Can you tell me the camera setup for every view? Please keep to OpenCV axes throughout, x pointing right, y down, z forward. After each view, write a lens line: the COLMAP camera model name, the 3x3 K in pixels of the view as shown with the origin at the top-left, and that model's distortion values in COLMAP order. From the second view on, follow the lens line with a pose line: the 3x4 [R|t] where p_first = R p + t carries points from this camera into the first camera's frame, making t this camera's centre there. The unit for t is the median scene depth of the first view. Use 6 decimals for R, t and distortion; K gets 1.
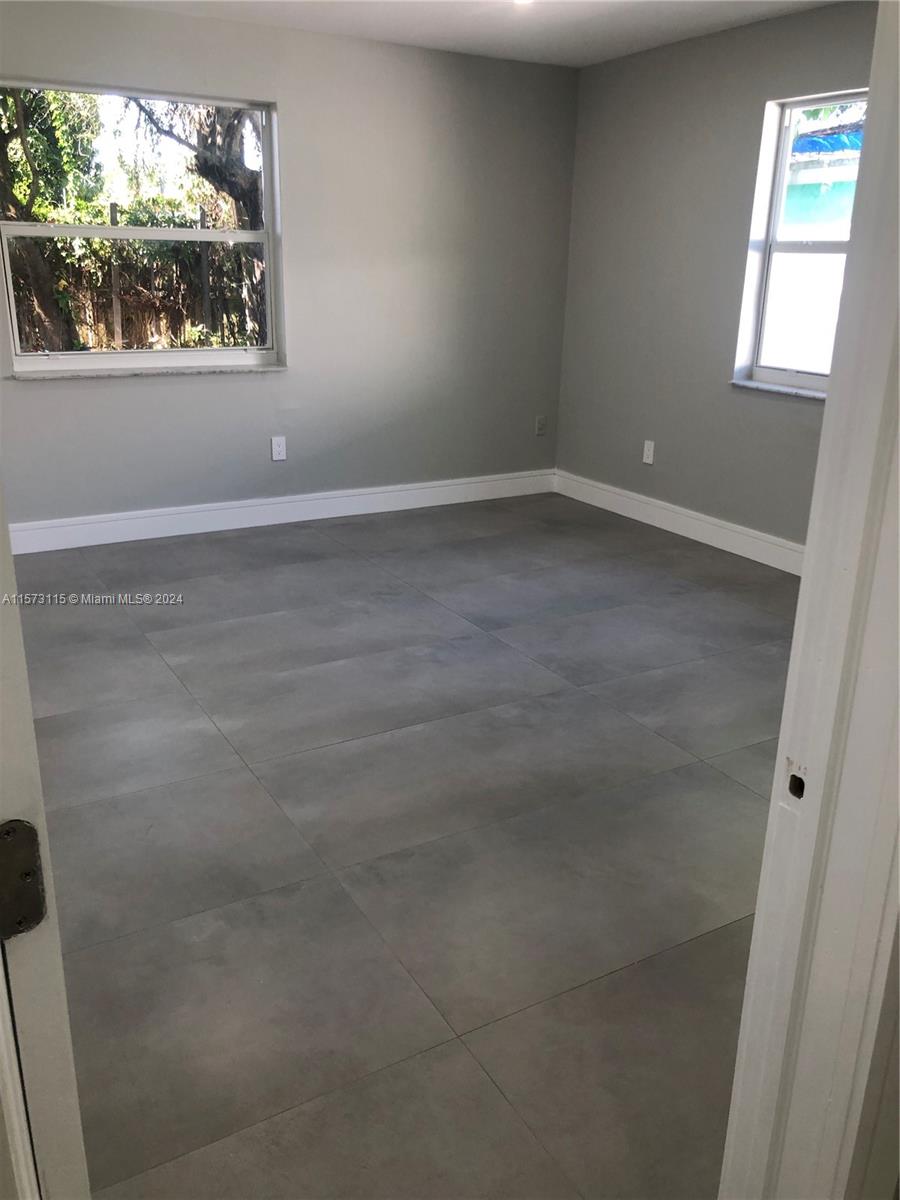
lens RADIAL K [[978.1, 0, 454.3], [0, 978.1, 590.2], [0, 0, 1]] dist [0.026377, -0.019680]
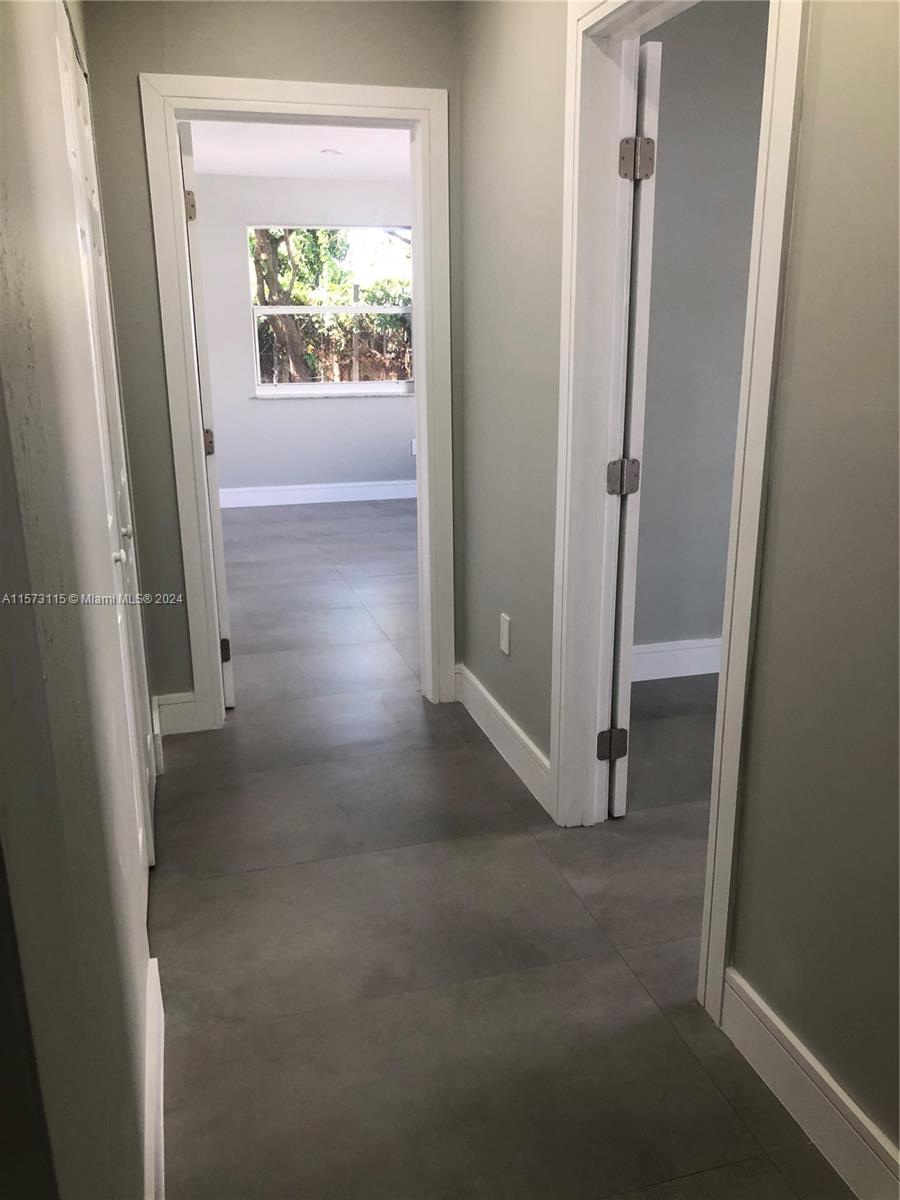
lens RADIAL K [[978.1, 0, 445.4], [0, 978.1, 607.2], [0, 0, 1]] dist [0.026377, -0.019680]
pose [[0.967382, 0.045269, -0.249245, 0.259125], [-0.056468, 0.997682, -0.037961, 0.161597], [0.246949, 0.050797, 0.967696, -0.449976]]
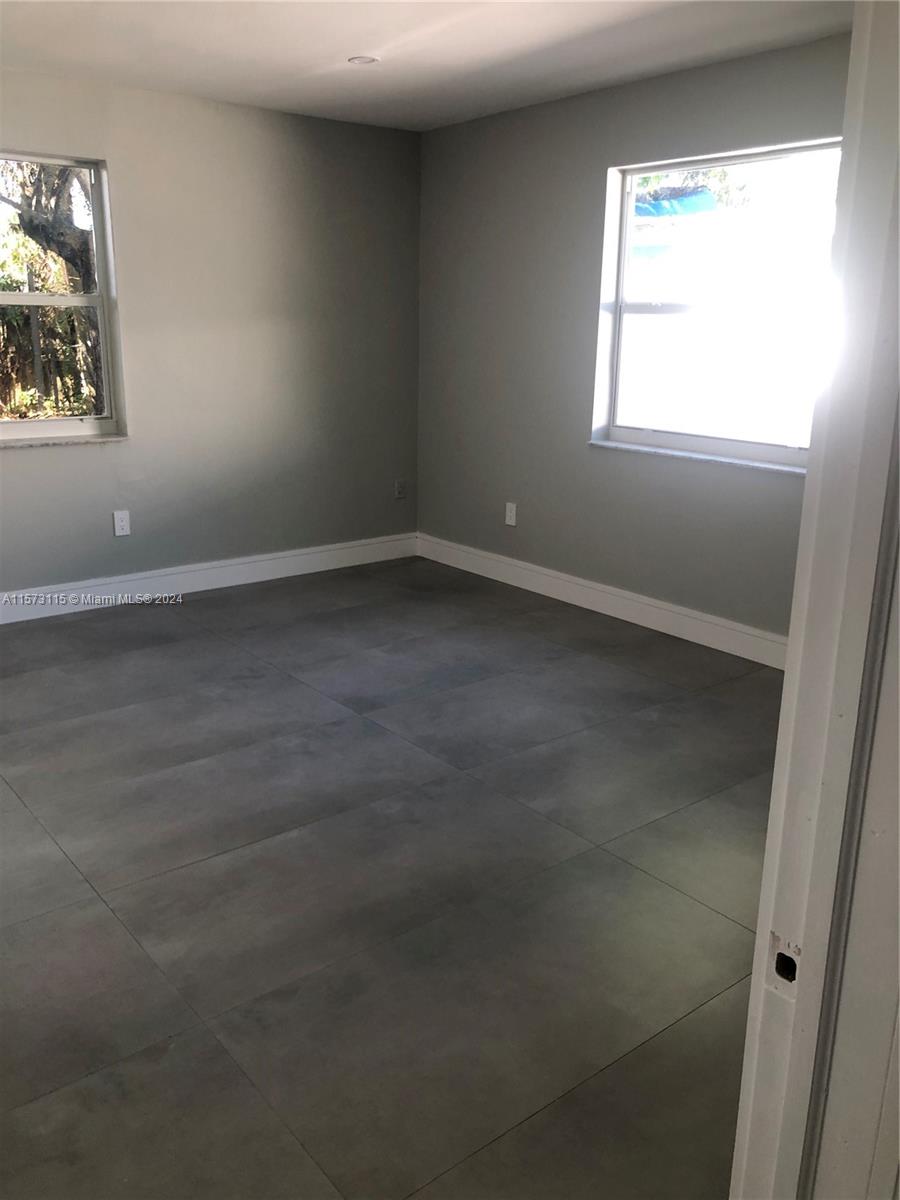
lens RADIAL K [[978.1, 0, 444.9], [0, 978.1, 598.1], [0, 0, 1]] dist [0.026377, -0.019680]
pose [[0.989478, -0.046180, 0.137118, -0.007306], [0.052474, 0.997711, -0.042643, -0.018350], [-0.134834, 0.049389, 0.989636, 0.040067]]
